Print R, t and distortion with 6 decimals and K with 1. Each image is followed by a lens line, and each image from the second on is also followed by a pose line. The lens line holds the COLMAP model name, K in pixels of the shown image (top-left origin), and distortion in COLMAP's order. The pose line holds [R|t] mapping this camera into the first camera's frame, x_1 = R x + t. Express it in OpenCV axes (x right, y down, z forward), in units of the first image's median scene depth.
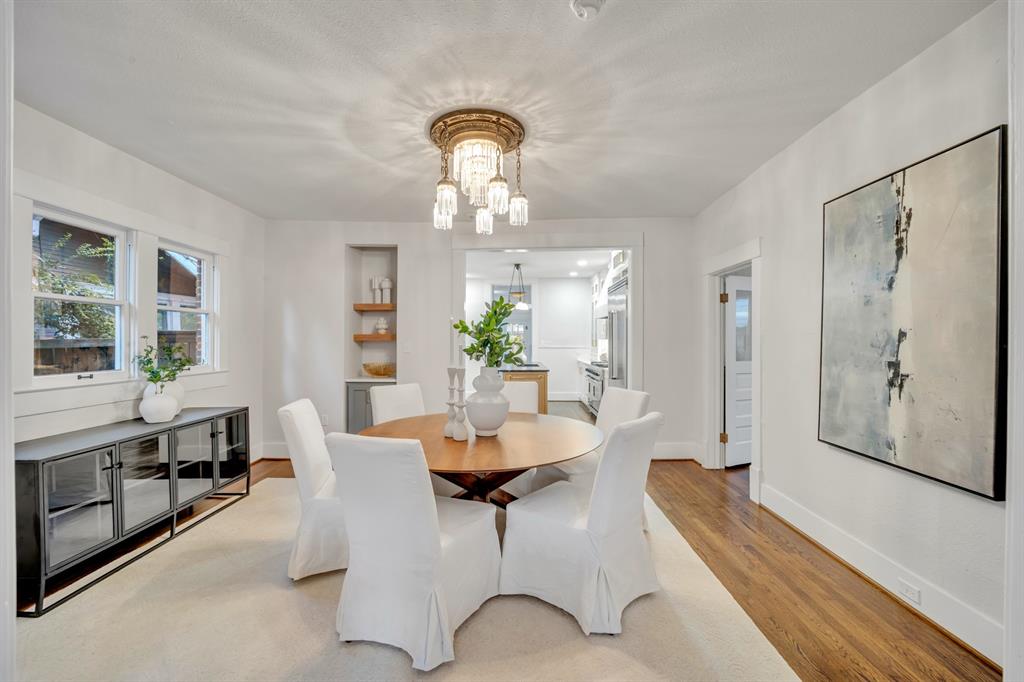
lens RADIAL K [[421.7, 0, 512.2], [0, 421.7, 342.8], [0, 0, 1]] dist [-0.017483, -0.000832]
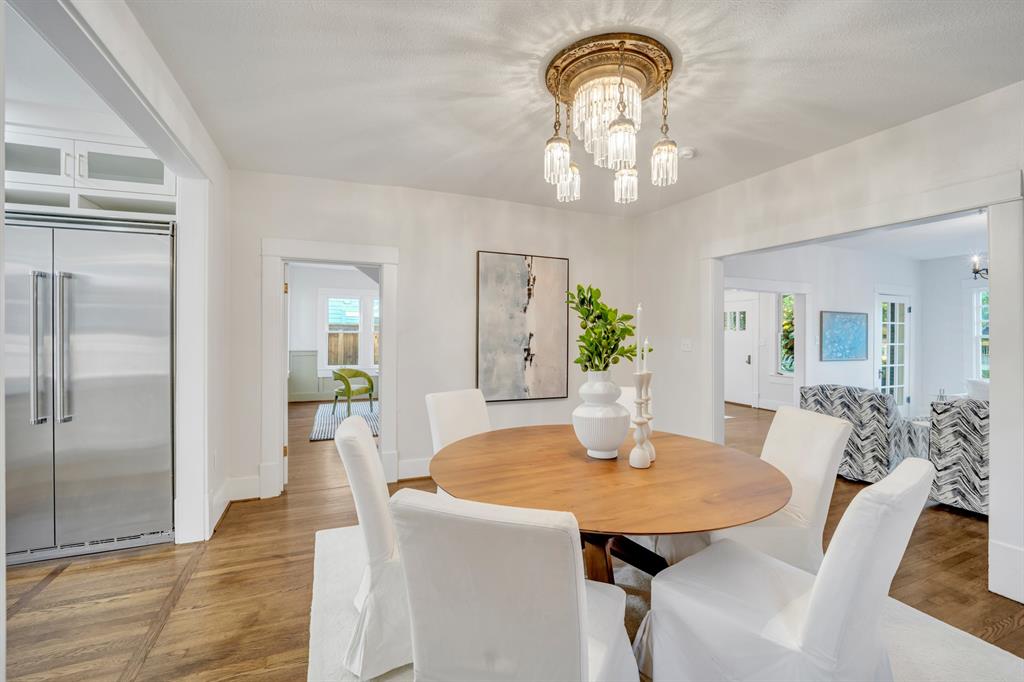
lens RADIAL K [[421.7, 0, 503.0], [0, 421.7, 334.8], [0, 0, 1]] dist [-0.017483, -0.000832]
pose [[-0.393061, -0.005005, 0.919499, -0.872566], [-0.003426, 0.999986, 0.003978, -0.026875], [-0.919506, -0.001587, -0.393073, 1.801630]]
